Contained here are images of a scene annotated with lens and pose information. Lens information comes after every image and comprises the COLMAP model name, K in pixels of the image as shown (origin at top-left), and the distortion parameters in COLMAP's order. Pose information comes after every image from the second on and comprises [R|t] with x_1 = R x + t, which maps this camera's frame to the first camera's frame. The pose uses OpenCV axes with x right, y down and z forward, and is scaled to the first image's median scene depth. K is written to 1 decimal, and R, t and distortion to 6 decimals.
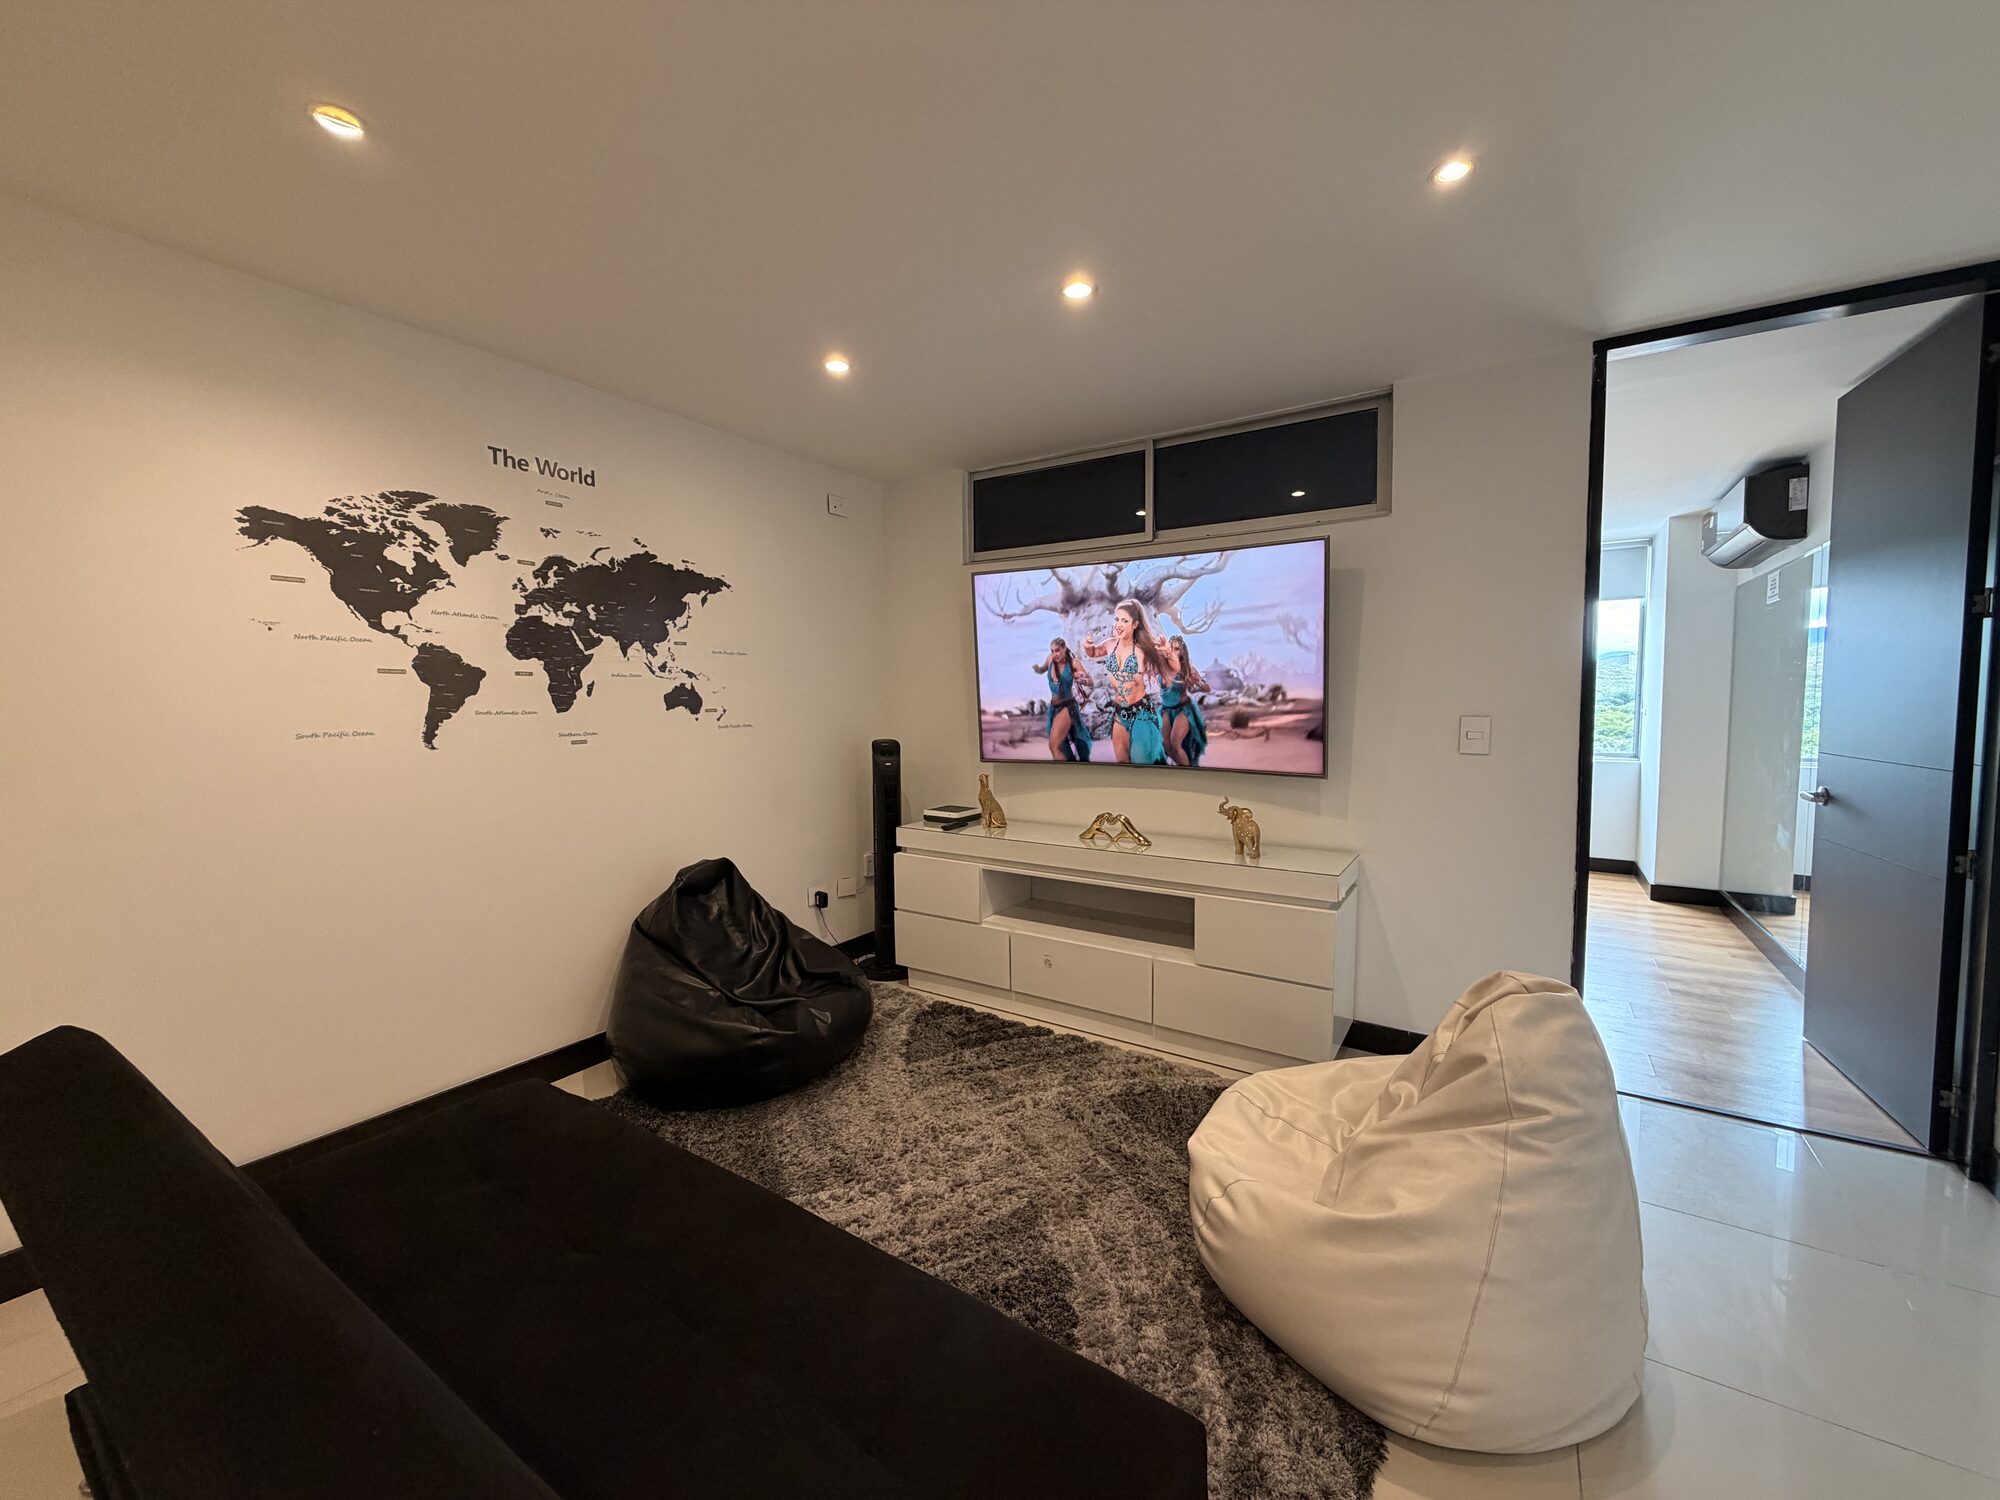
lens RADIAL K [[795.8, 0, 993.1], [0, 795.8, 748.9], [0, 0, 1]] dist [-0.000939, 0.000596]
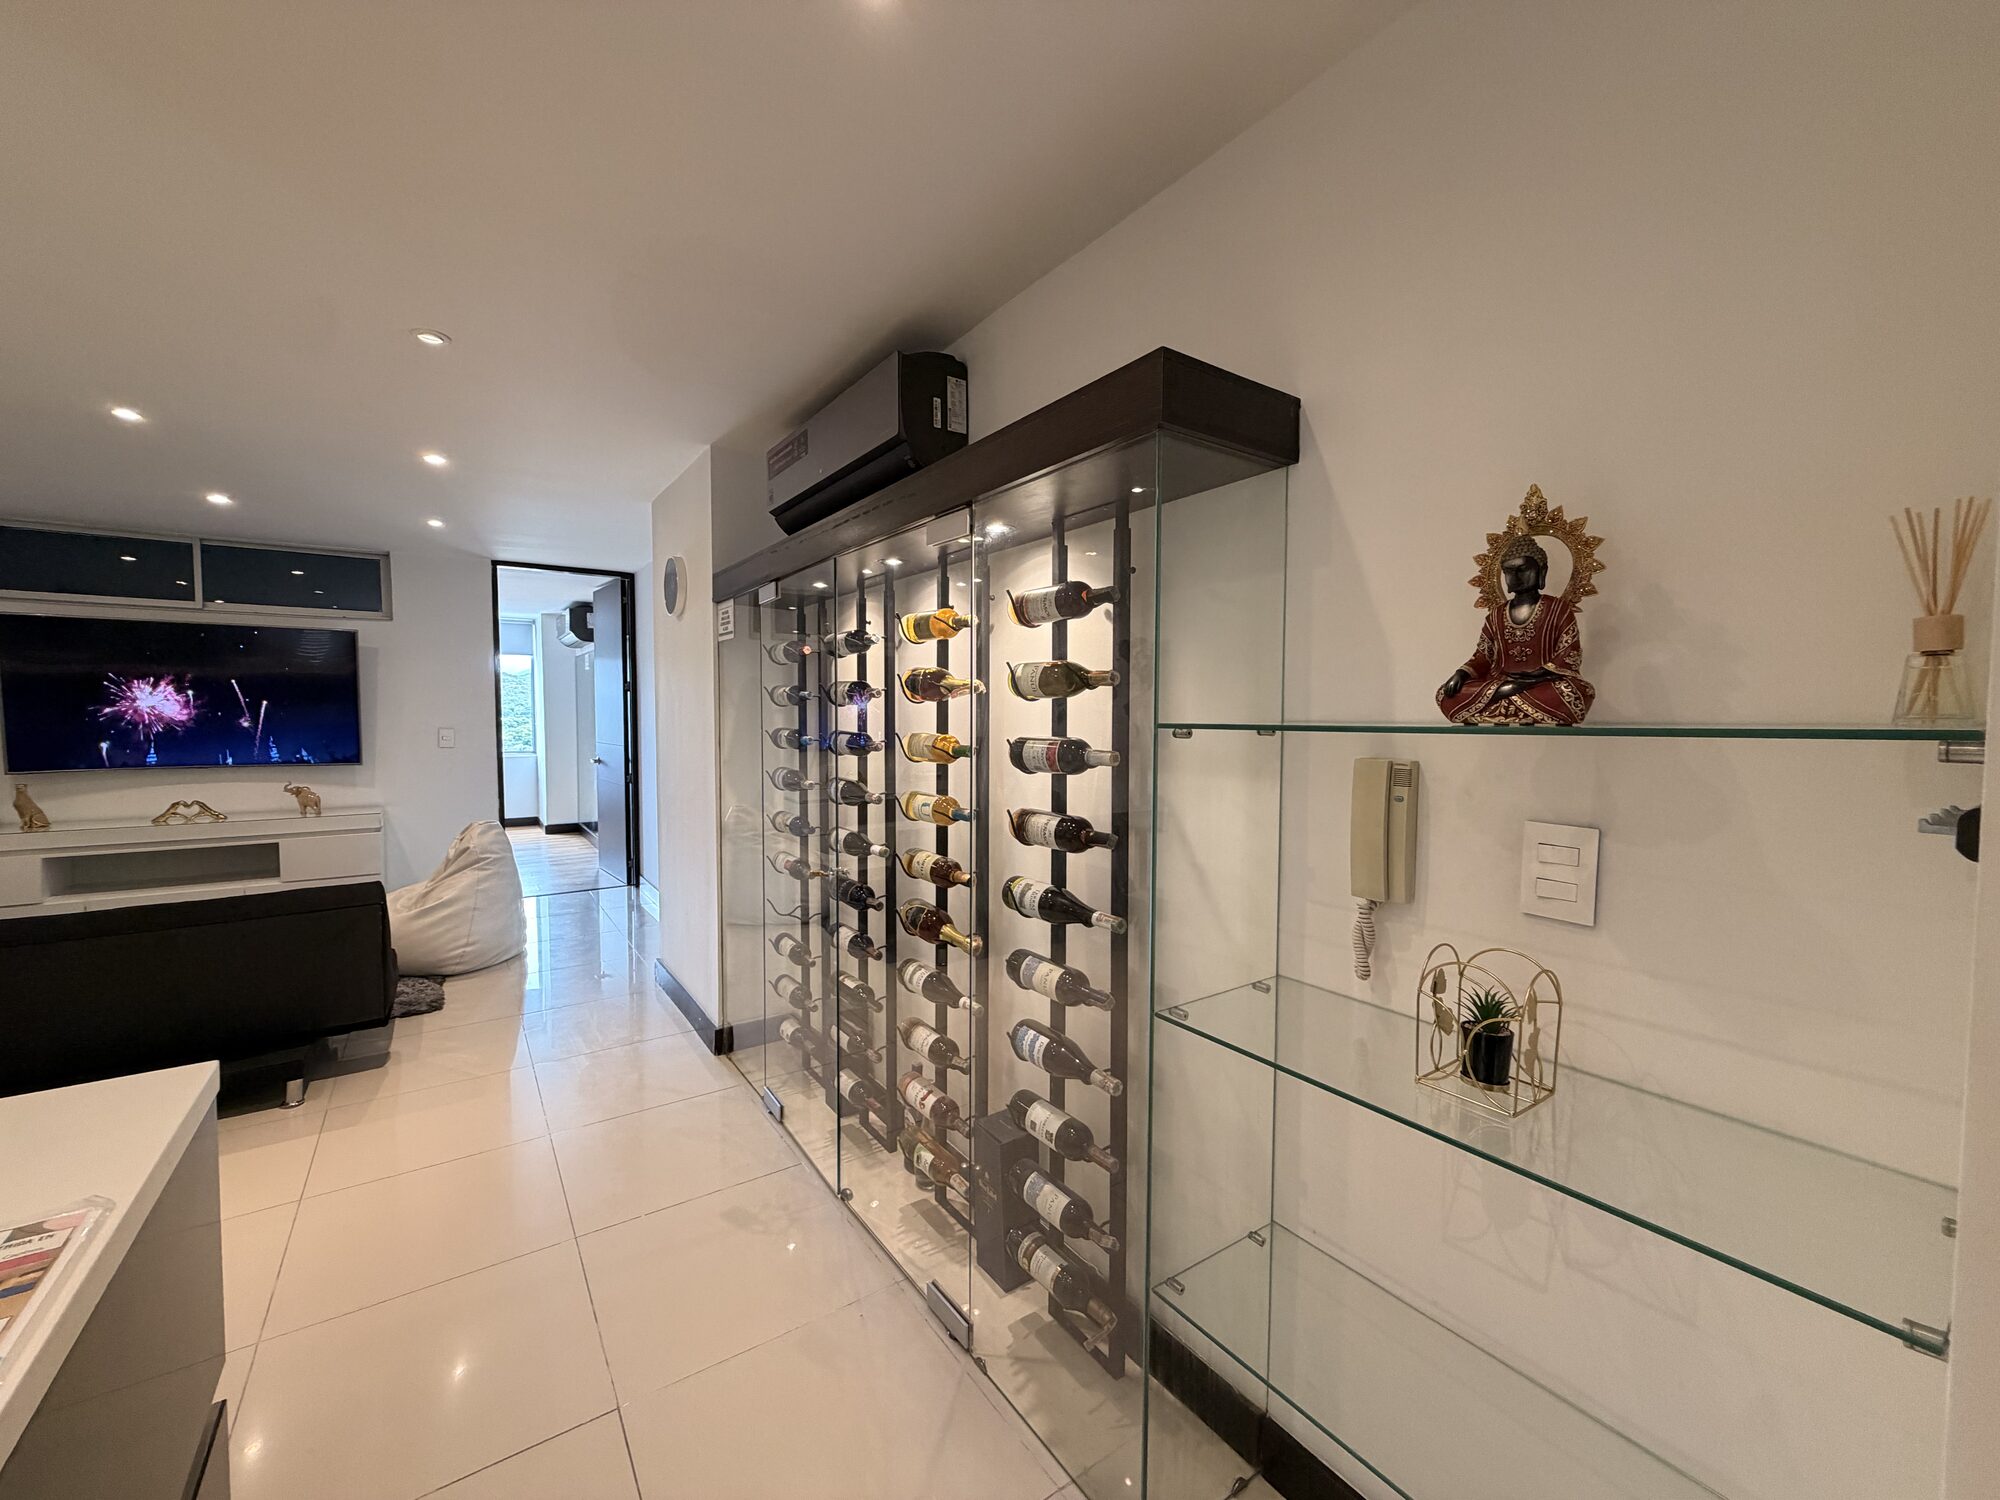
lens RADIAL K [[795.8, 0, 991.1], [0, 795.8, 746.0], [0, 0, 1]] dist [-0.000939, 0.000596]
pose [[0.378802, -0.034454, 0.924836, -0.692795], [0.053550, 0.998448, 0.015263, 0.043690], [-0.923927, 0.043744, 0.380059, -0.975960]]
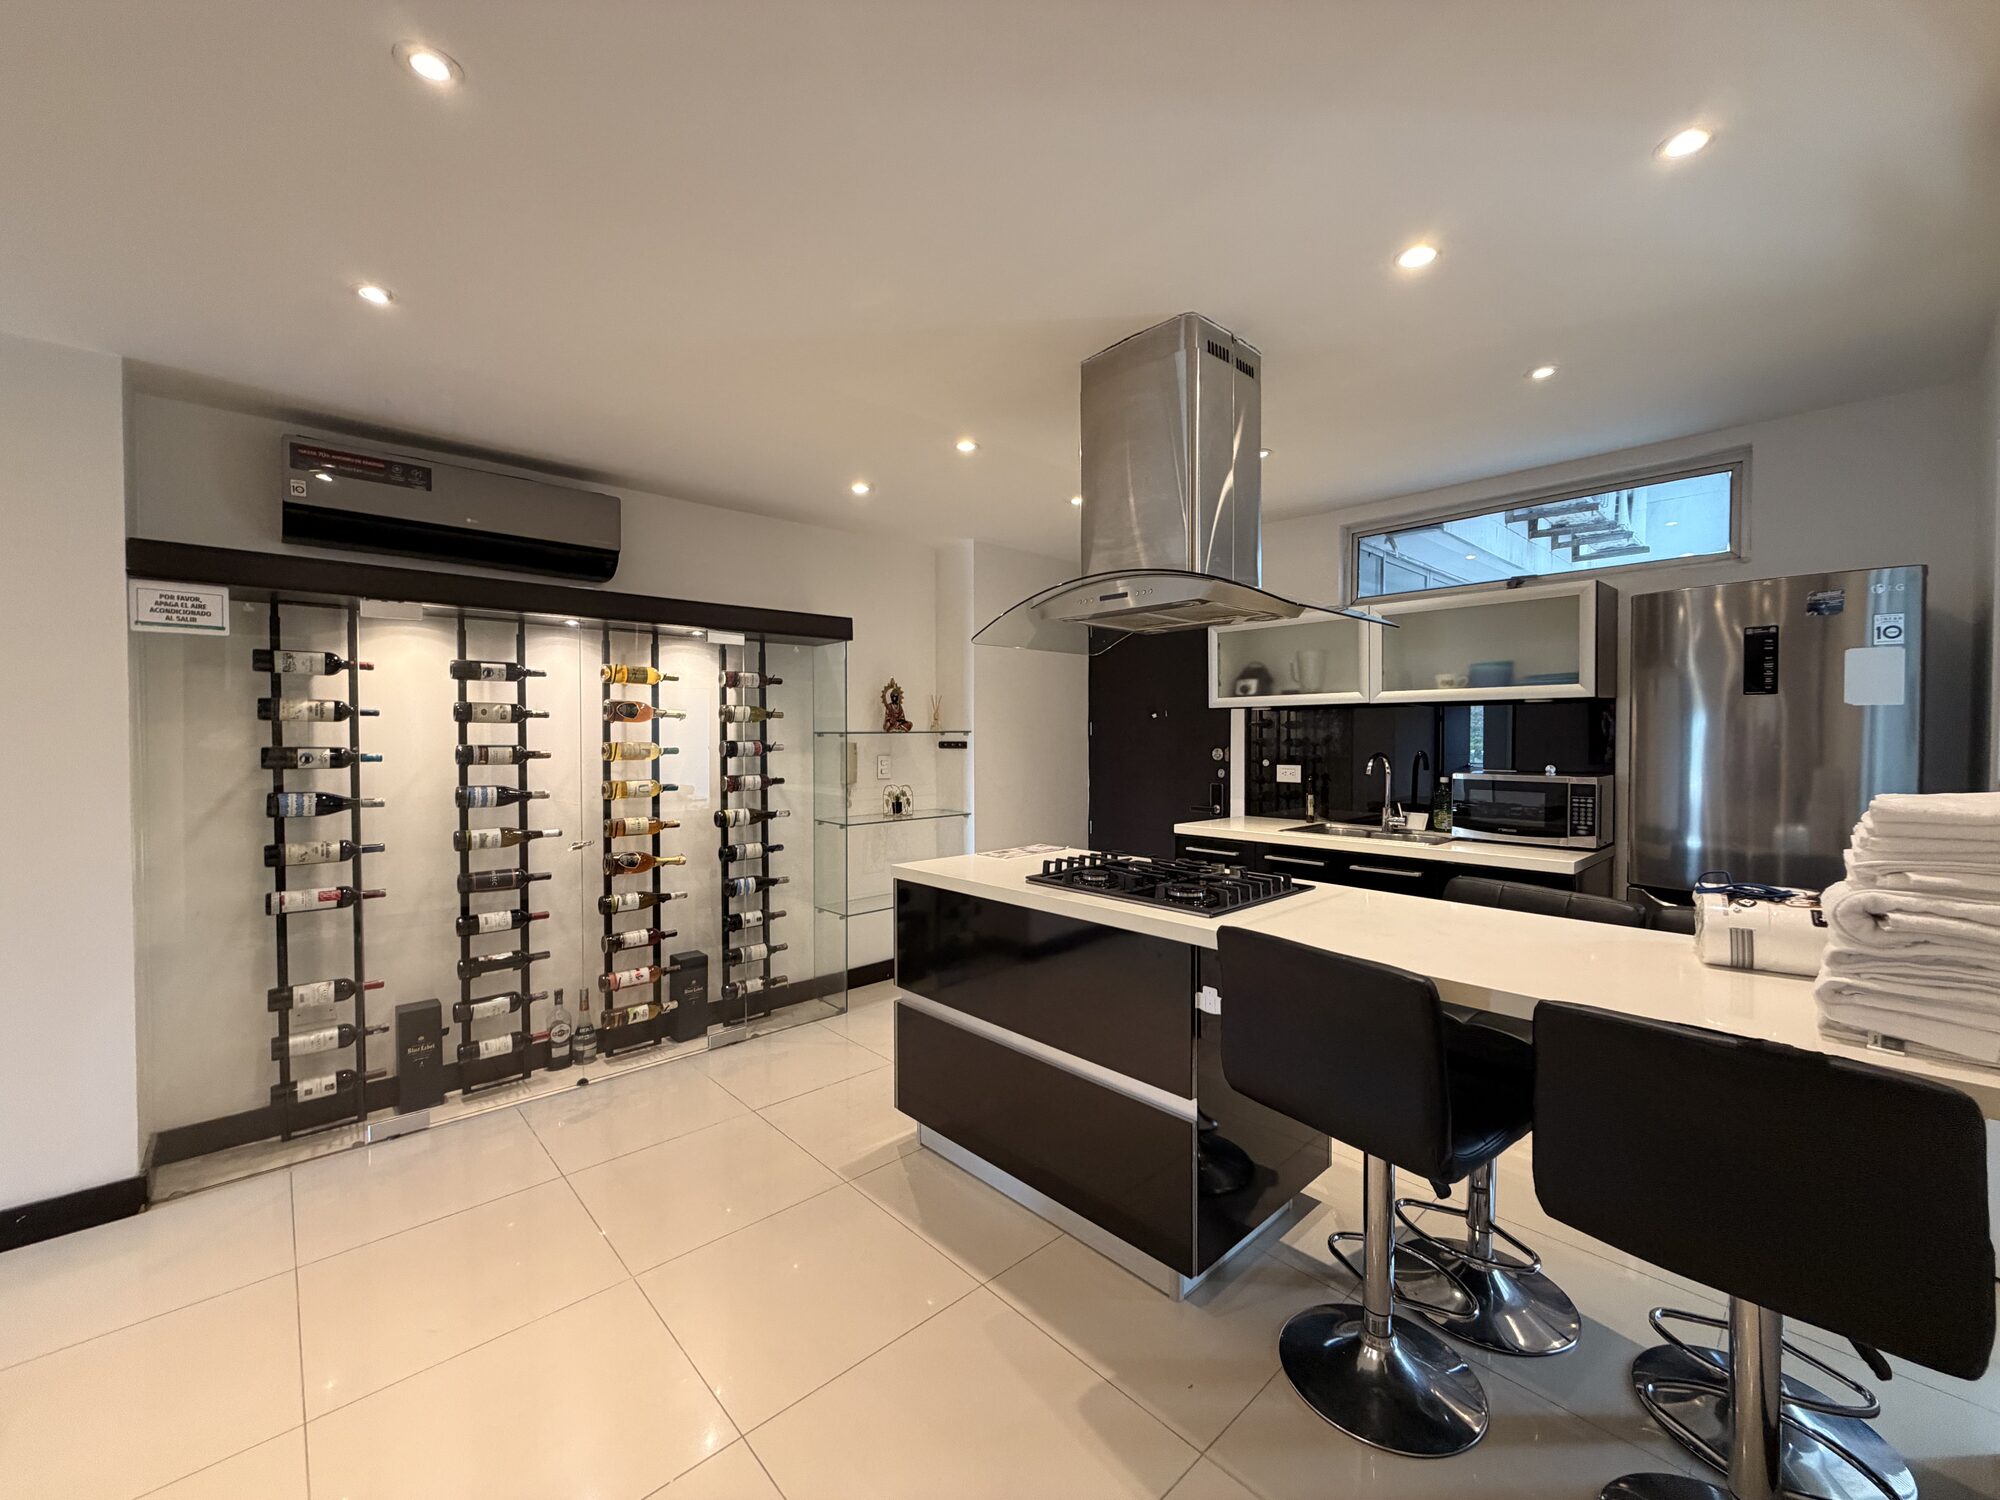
lens RADIAL K [[795.8, 0, 994.2], [0, 795.8, 747.8], [0, 0, 1]] dist [-0.000939, 0.000596]
pose [[-0.969800, 0.003232, 0.243881, -0.840529], [0.022919, 0.996695, 0.077931, -0.031125], [-0.242823, 0.081167, -0.966669, 0.355859]]
